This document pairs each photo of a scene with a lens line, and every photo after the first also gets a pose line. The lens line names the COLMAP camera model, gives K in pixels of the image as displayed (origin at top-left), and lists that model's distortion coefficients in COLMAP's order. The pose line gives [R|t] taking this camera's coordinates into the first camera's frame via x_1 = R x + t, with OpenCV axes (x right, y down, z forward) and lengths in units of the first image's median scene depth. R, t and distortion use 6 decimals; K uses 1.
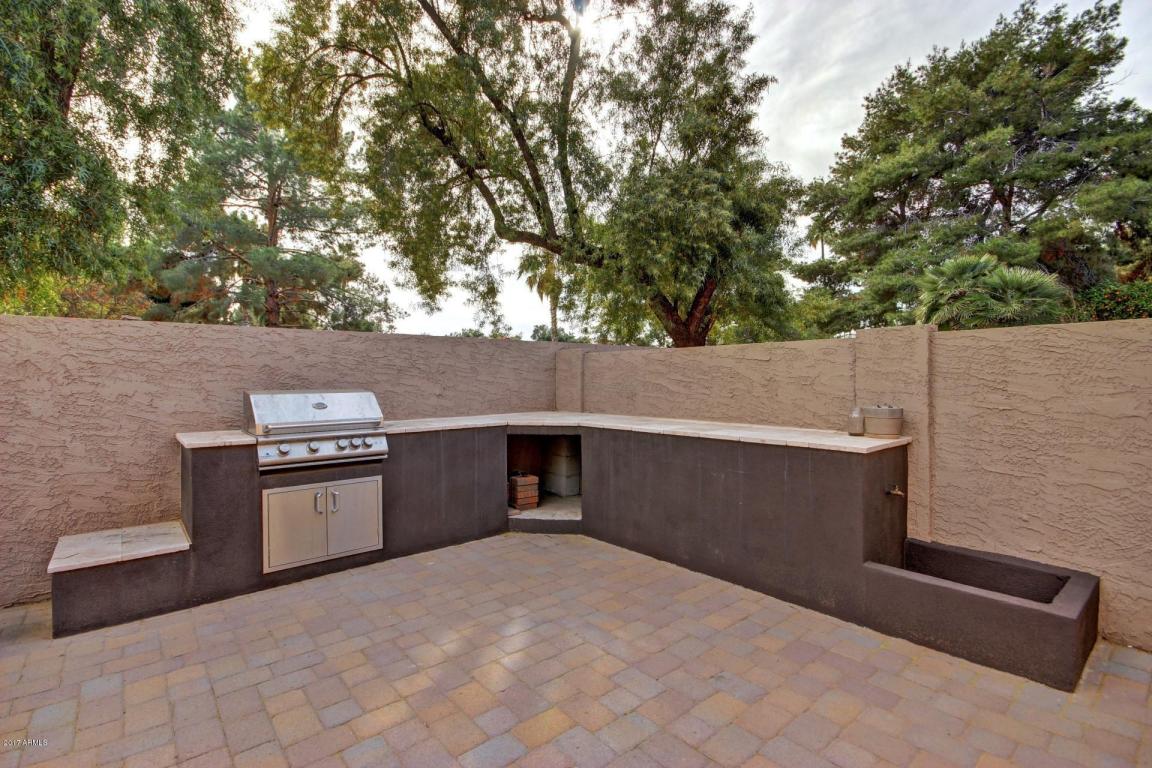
lens RADIAL K [[536.4, 0, 571.9], [0, 536.4, 389.1], [0, 0, 1]] dist [-0.016624, -0.002483]
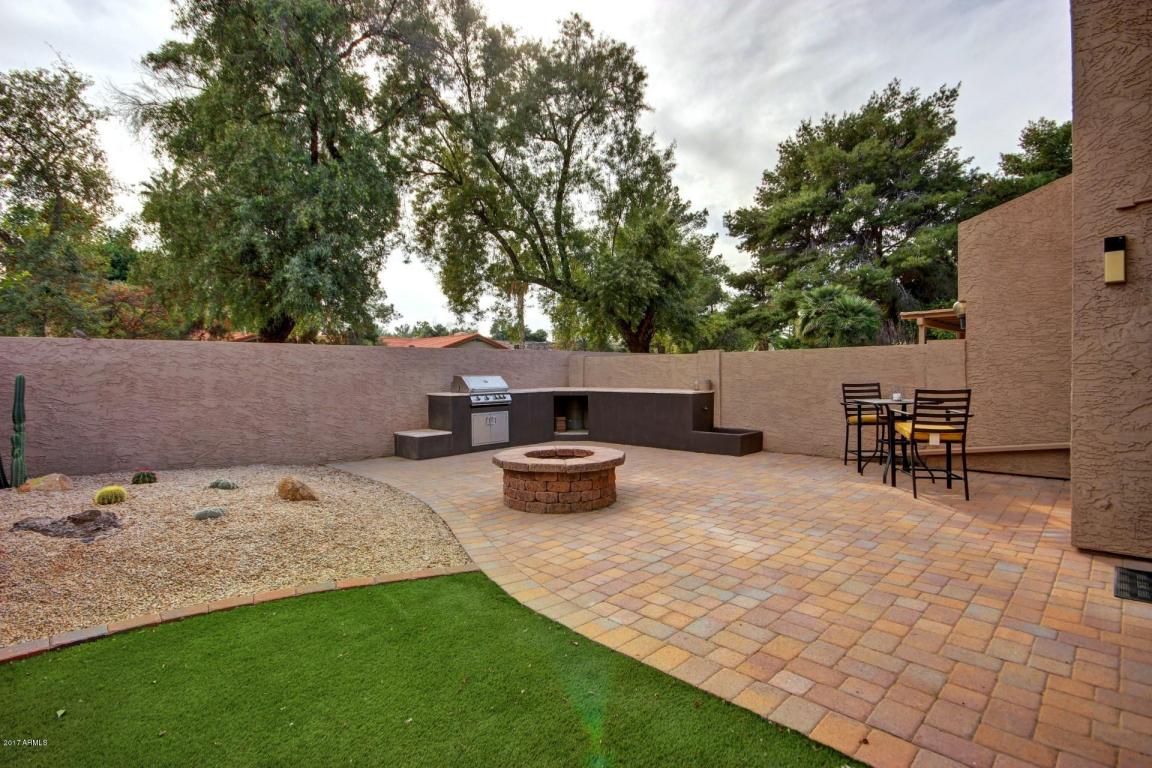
lens RADIAL K [[536.4, 0, 572.2], [0, 536.4, 379.7], [0, 0, 1]] dist [-0.016624, -0.002483]
pose [[0.996366, -0.005582, 0.084990, -0.057329], [0.005825, 0.999980, -0.002612, 0.006383], [-0.084974, 0.003098, 0.996378, -0.291155]]
